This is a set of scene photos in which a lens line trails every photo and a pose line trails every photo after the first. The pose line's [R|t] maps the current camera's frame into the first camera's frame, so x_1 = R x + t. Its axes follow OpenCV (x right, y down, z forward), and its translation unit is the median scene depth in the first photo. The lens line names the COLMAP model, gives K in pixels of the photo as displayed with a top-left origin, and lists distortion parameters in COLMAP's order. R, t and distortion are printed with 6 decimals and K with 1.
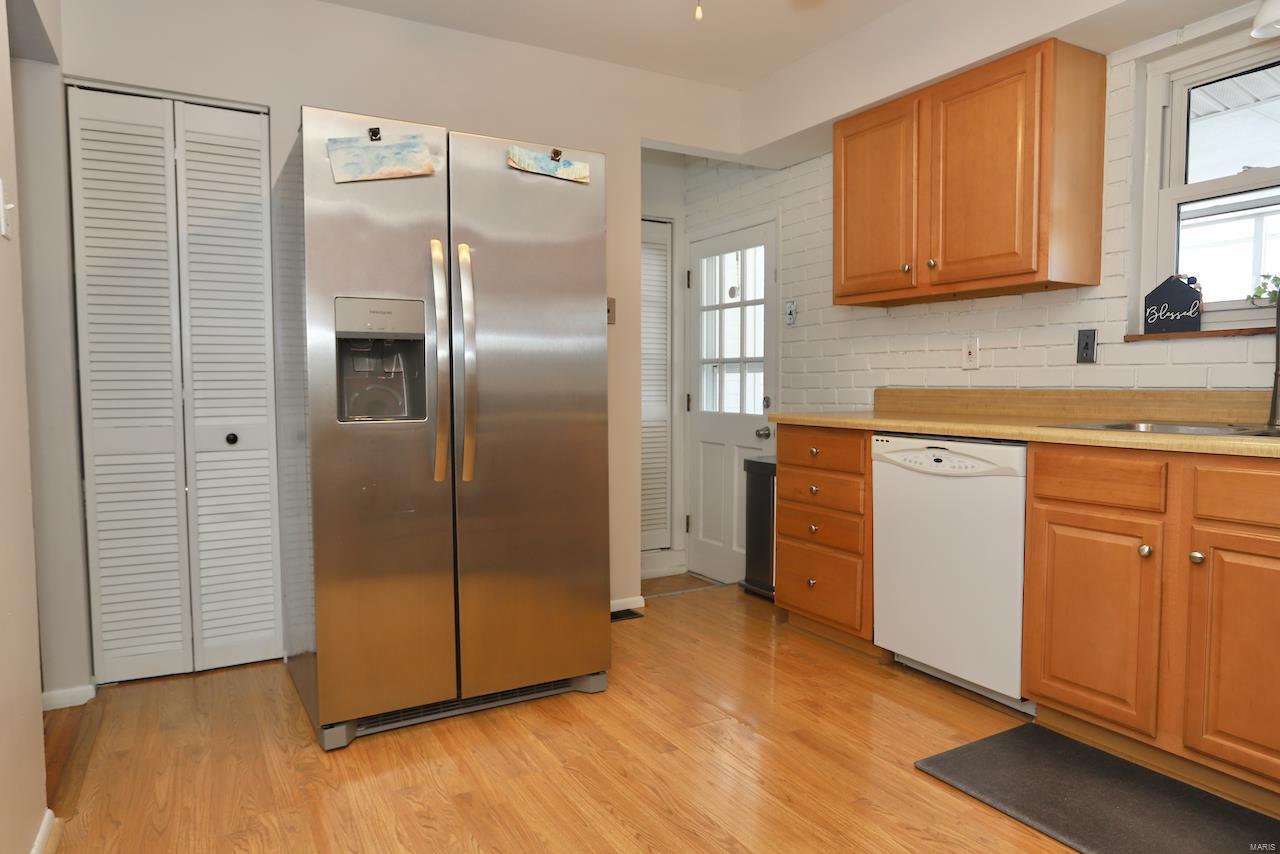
lens RADIAL K [[834.0, 0, 640.0], [0, 834.0, 427.0], [0, 0, 1]] dist [-0.045482, 0.000334]
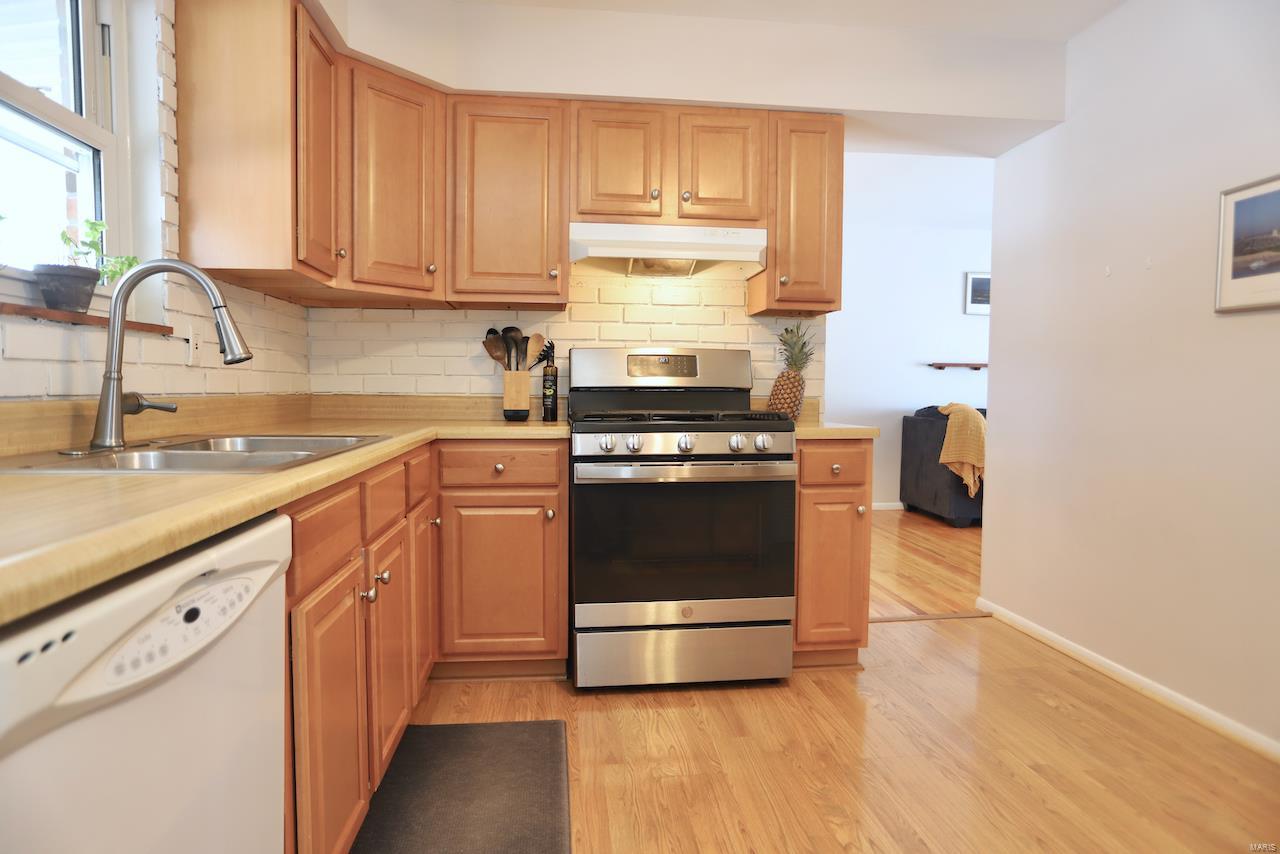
lens RADIAL K [[719.2, 0, 633.2], [0, 719.2, 426.2], [0, 0, 1]] dist [-0.030352, 0.002024]
pose [[-0.930024, -0.020255, 0.366941, 0.087244], [0.017644, 0.994868, 0.099635, -0.071877], [-0.367076, 0.099137, -0.924893, 1.325622]]
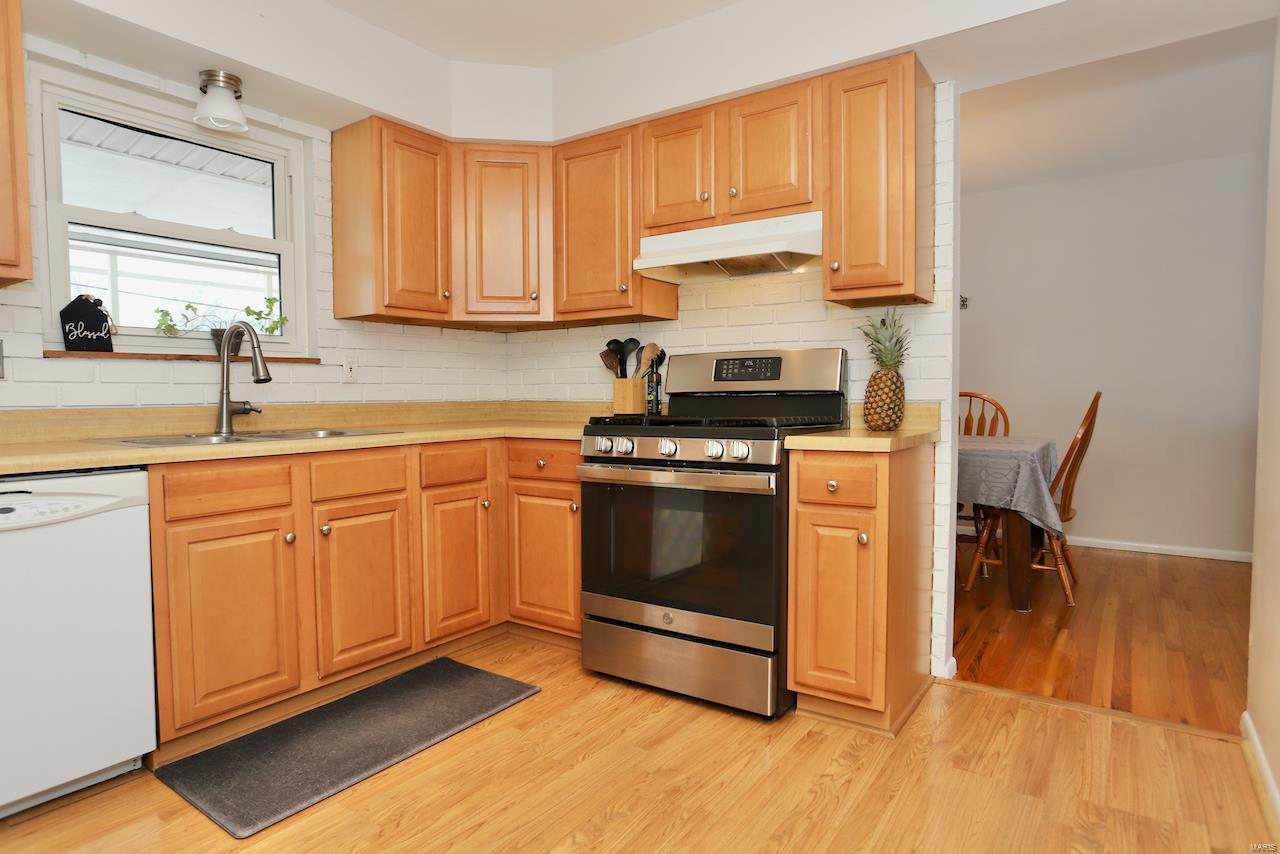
lens RADIAL K [[719.2, 0, 633.2], [0, 719.2, 426.2], [0, 0, 1]] dist [-0.030352, 0.002024]
pose [[-0.456400, -0.031024, 0.889234, -0.469001], [0.056858, 0.996332, 0.063943, -0.044311], [-0.887956, 0.079744, -0.452962, 0.870302]]
